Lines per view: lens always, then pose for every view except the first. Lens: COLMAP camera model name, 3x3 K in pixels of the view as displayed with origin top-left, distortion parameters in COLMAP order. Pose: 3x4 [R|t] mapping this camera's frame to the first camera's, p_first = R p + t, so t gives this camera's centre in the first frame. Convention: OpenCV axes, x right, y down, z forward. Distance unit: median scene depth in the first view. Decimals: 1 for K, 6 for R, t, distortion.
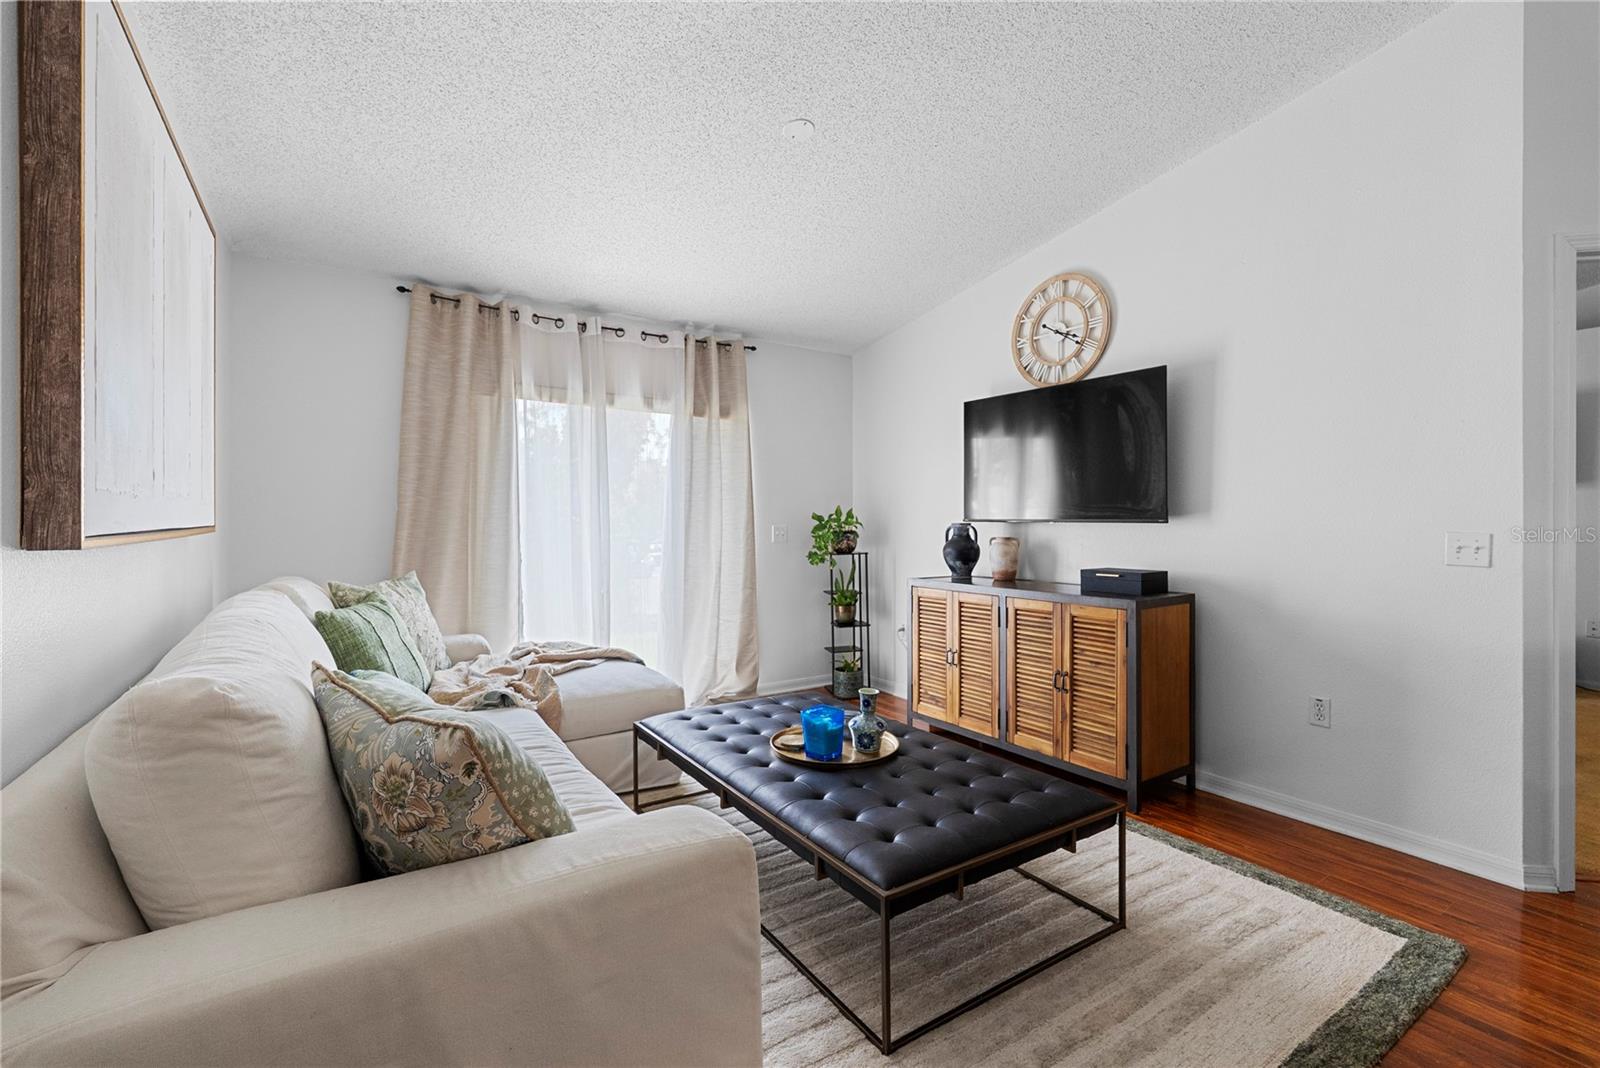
lens RADIAL K [[717.7, 0, 806.1], [0, 717.7, 523.0], [0, 0, 1]] dist [-0.004106, -0.000060]
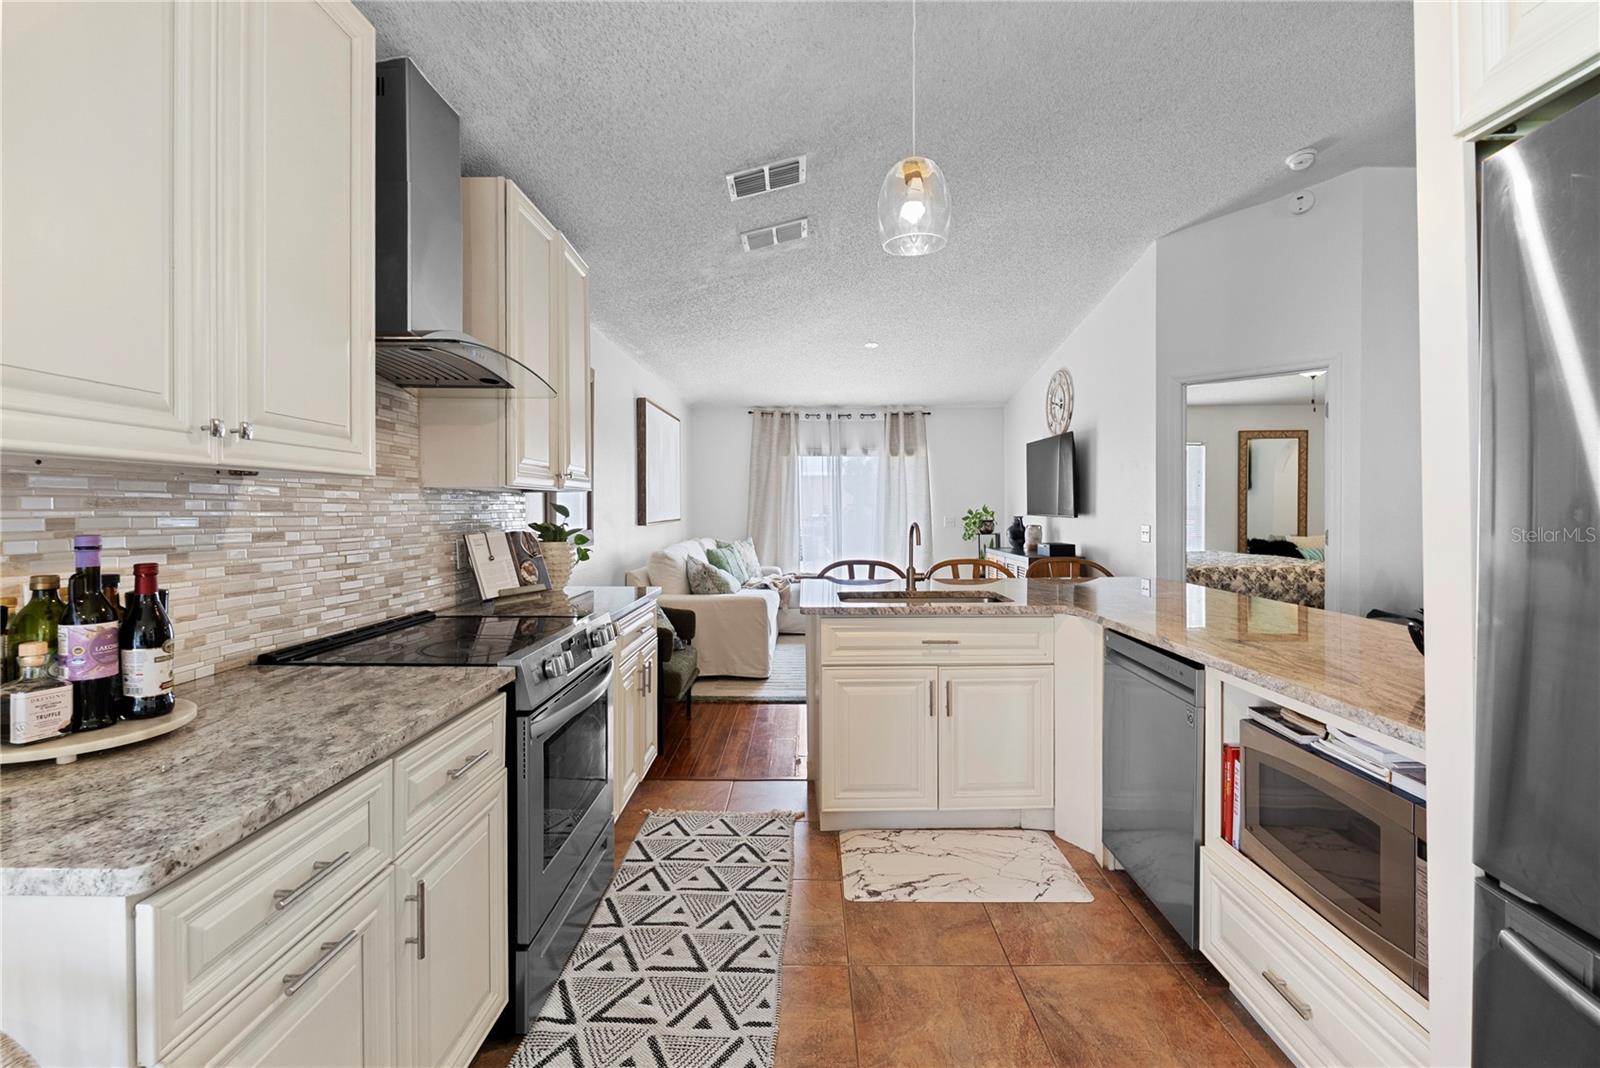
lens RADIAL K [[717.7, 0, 800.7], [0, 717.7, 515.6], [0, 0, 1]] dist [-0.004106, -0.000060]
pose [[0.832187, 0.001354, -0.554493, 0.769316], [0.005789, 0.999921, 0.011130, -0.024105], [0.554465, -0.012472, 0.832114, -0.743354]]
